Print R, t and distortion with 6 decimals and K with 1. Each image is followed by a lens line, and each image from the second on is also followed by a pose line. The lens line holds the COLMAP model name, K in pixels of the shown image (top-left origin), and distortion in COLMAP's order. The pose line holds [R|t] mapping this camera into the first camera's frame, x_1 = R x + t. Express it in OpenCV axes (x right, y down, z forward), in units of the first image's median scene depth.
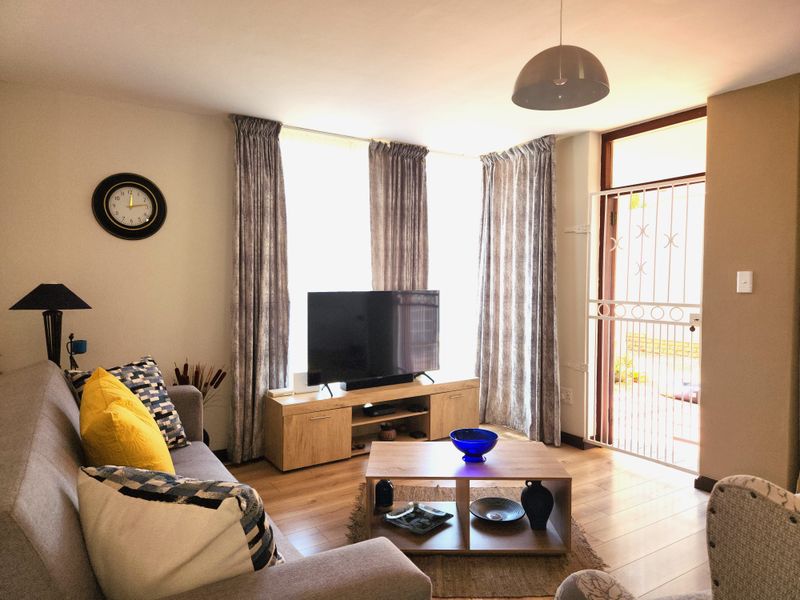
lens RADIAL K [[539.6, 0, 397.1], [0, 539.6, 294.5], [0, 0, 1]] dist [0.077452, -0.077328]
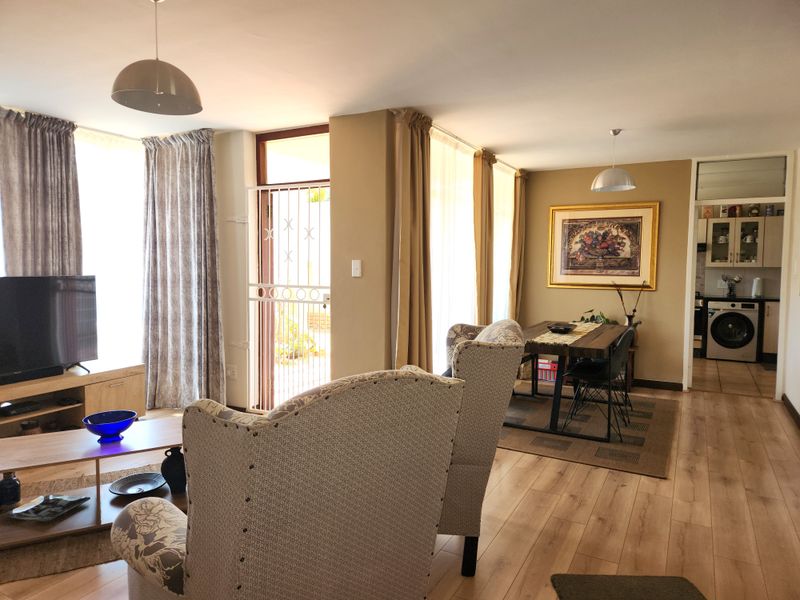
lens RADIAL K [[539.6, 0, 397.1], [0, 539.6, 294.5], [0, 0, 1]] dist [0.077452, -0.077328]
pose [[0.871319, -0.022307, 0.490210, 0.070029], [0.008388, 0.999497, 0.030573, 0.000372], [-0.490645, -0.022527, 0.871068, -0.105689]]
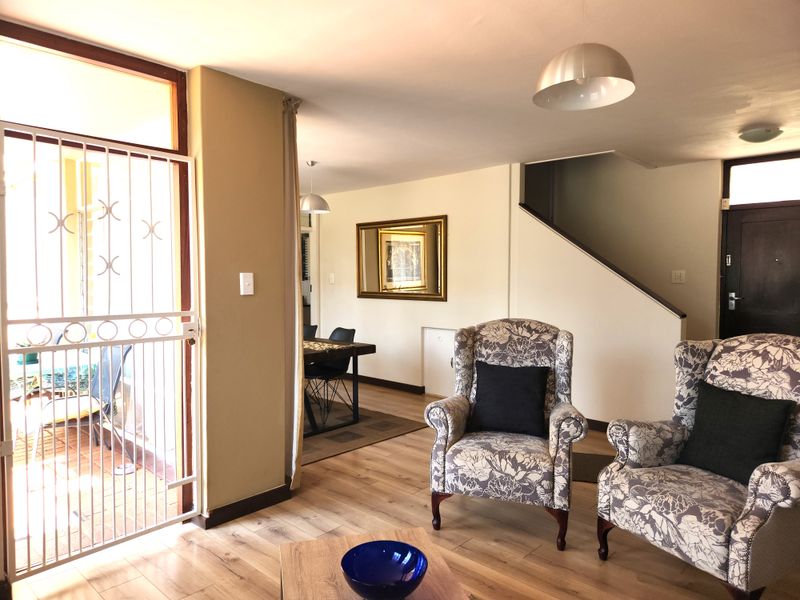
lens RADIAL K [[539.6, 0, 397.1], [0, 539.6, 294.5], [0, 0, 1]] dist [0.077452, -0.077328]
pose [[-0.263291, -0.034846, 0.964087, -0.259880], [0.028834, 0.998617, 0.043969, -0.027890], [-0.964285, 0.039376, -0.261922, 0.725456]]
